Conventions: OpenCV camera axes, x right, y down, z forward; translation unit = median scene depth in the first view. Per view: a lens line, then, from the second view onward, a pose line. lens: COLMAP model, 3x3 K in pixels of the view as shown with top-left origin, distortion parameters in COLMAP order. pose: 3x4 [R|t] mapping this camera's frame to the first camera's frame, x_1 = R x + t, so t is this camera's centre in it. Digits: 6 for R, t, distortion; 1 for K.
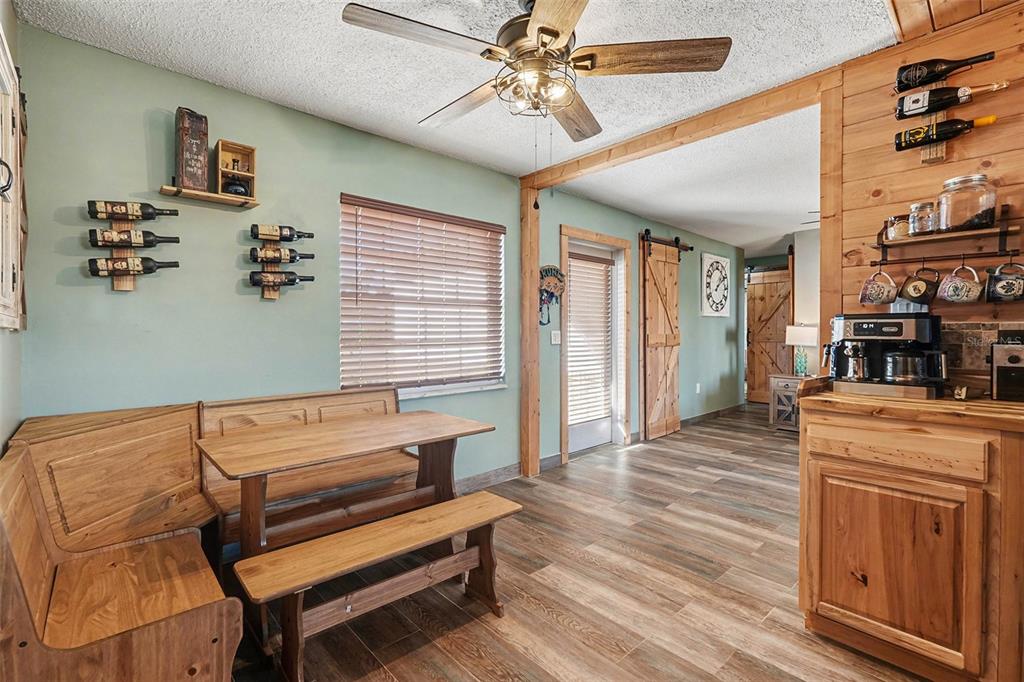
lens RADIAL K [[463.1, 0, 515.4], [0, 463.1, 333.0], [0, 0, 1]] dist [-0.001132, -0.000030]
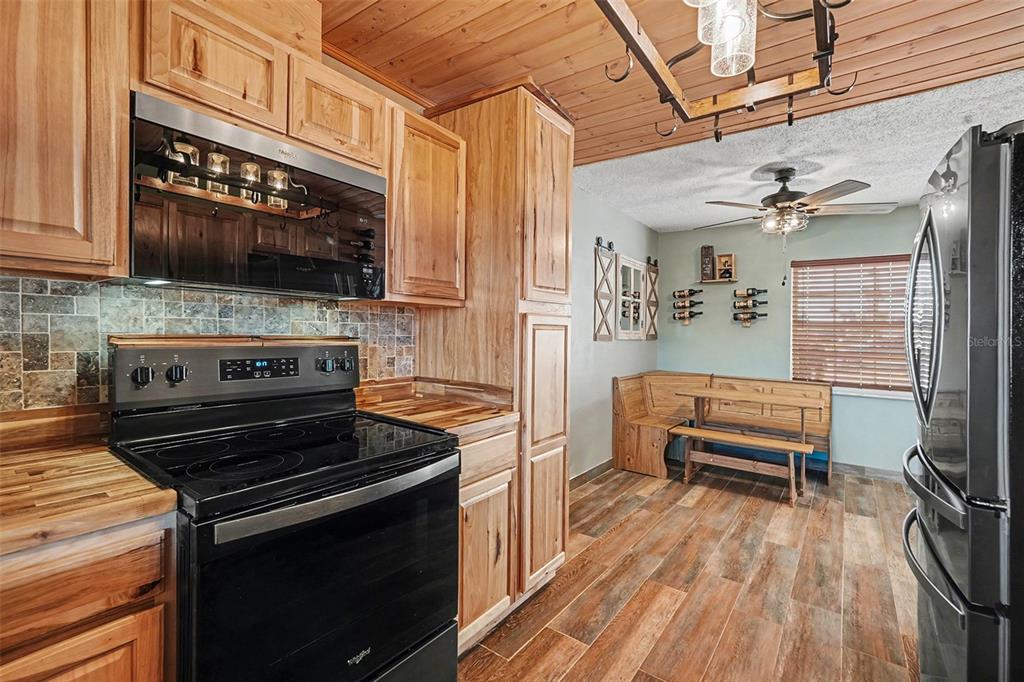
lens RADIAL K [[463.1, 0, 515.4], [0, 463.1, 333.0], [0, 0, 1]] dist [-0.001132, -0.000030]
pose [[0.204560, 0.019329, -0.978663, 0.964568], [-0.023627, 0.999611, 0.014805, -0.042715], [0.978569, 0.020094, 0.204937, -0.277657]]
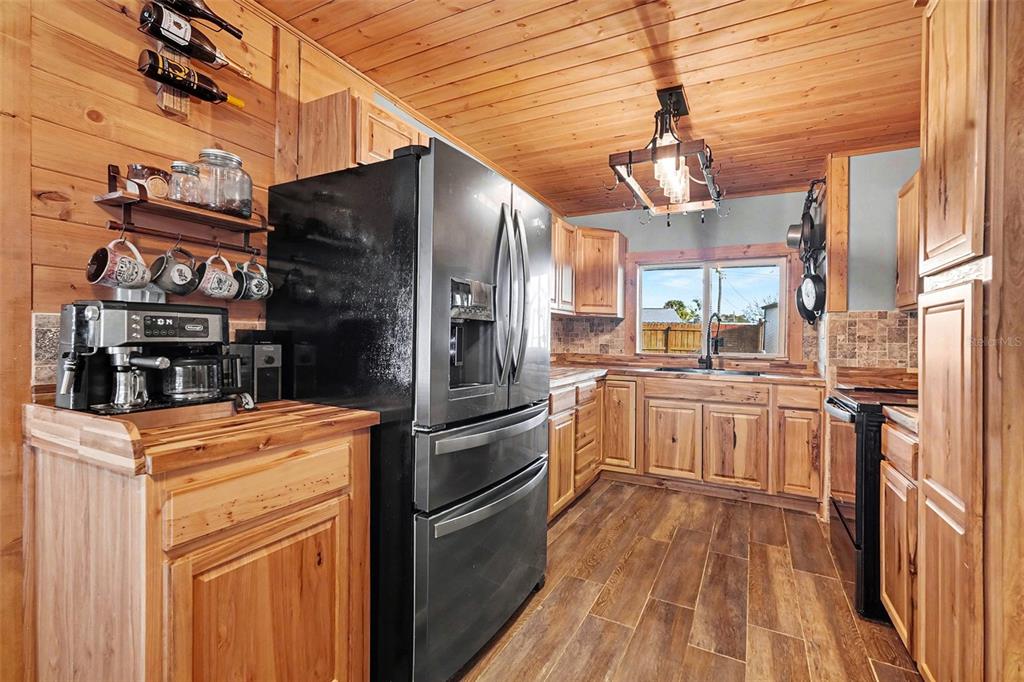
lens RADIAL K [[451.6, 0, 516.6], [0, 451.6, 329.4], [0, 0, 1]] dist [-0.000593, -0.000026]
pose [[-0.346503, 0.010507, 0.937990, -0.022521], [-0.005512, 0.999897, -0.013237, 0.001796], [-0.938033, -0.009756, -0.346410, 1.610593]]
